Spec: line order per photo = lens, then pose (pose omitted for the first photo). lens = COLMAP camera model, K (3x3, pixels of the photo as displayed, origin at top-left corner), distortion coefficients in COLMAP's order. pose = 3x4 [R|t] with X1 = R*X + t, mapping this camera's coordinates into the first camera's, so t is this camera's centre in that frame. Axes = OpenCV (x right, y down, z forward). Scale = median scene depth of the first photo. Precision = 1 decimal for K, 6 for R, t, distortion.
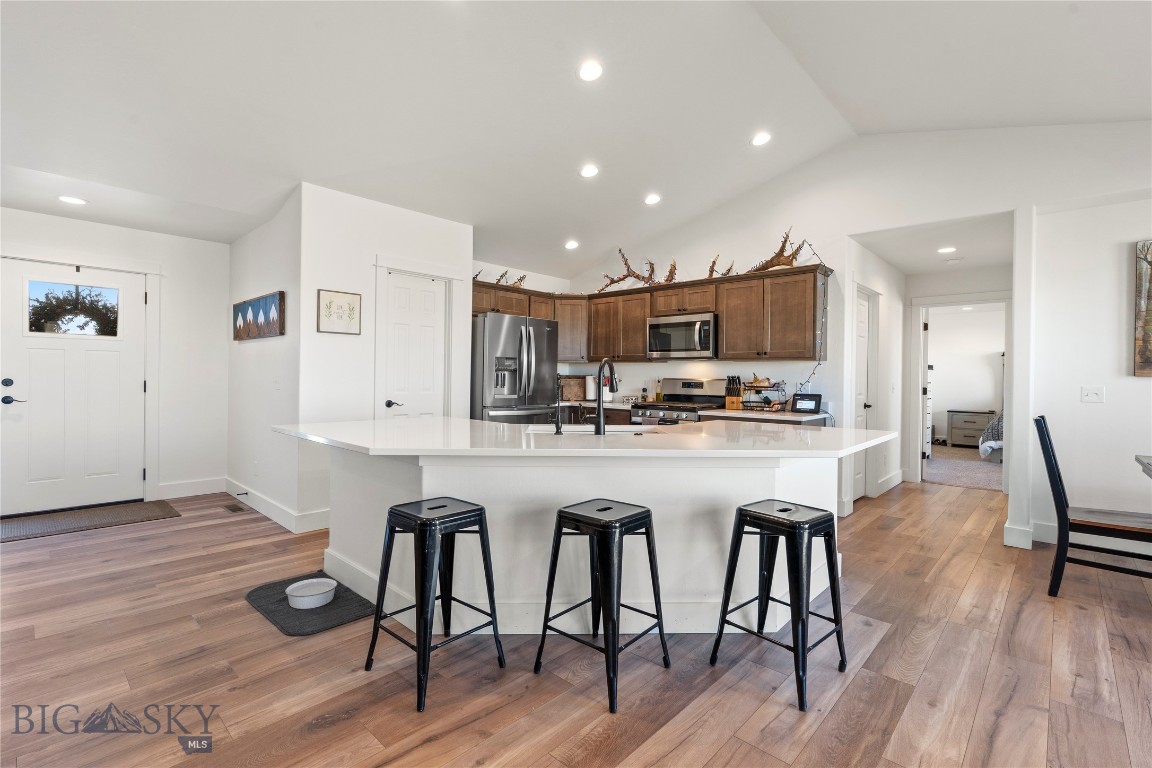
lens RADIAL K [[520.0, 0, 568.9], [0, 520.0, 380.1], [0, 0, 1]] dist [-0.003906, 0.000612]
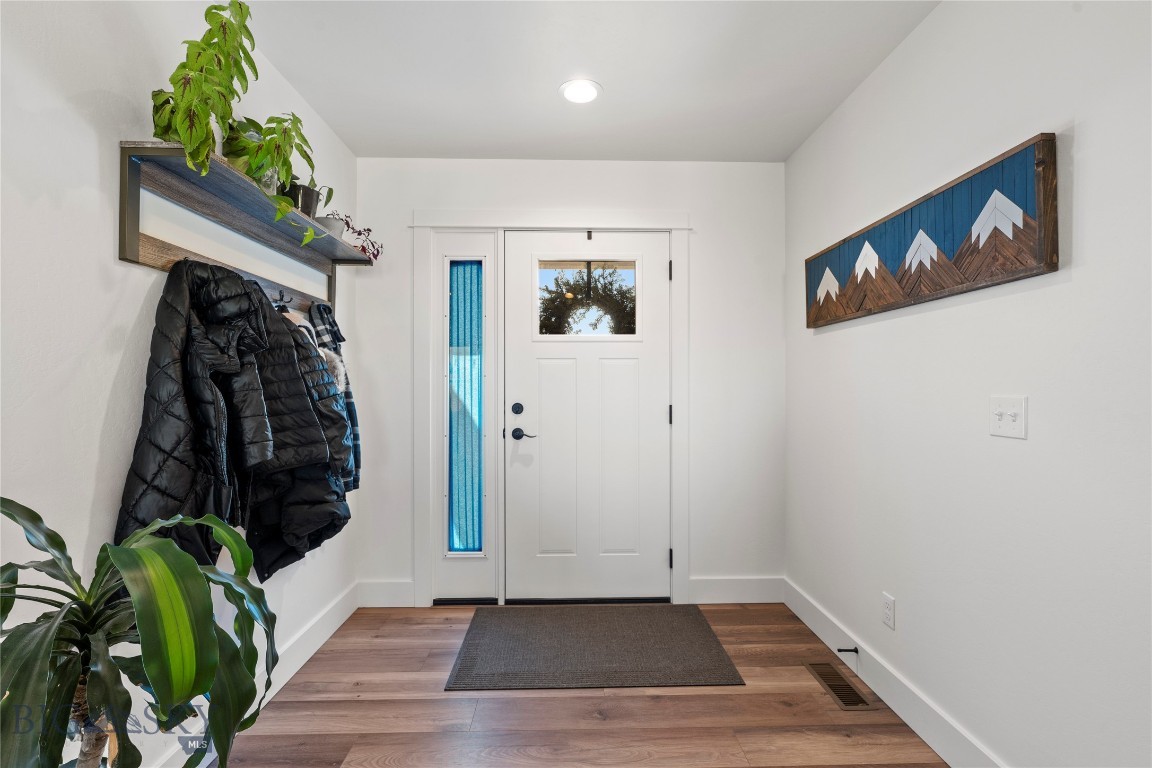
lens RADIAL K [[520.0, 0, 579.7], [0, 520.0, 388.5], [0, 0, 1]] dist [-0.003906, 0.000612]
pose [[0.705295, -0.014649, -0.708763, -0.439366], [0.006529, 0.999878, -0.014169, -0.009969], [0.708884, 0.005365, 0.705305, 0.471469]]
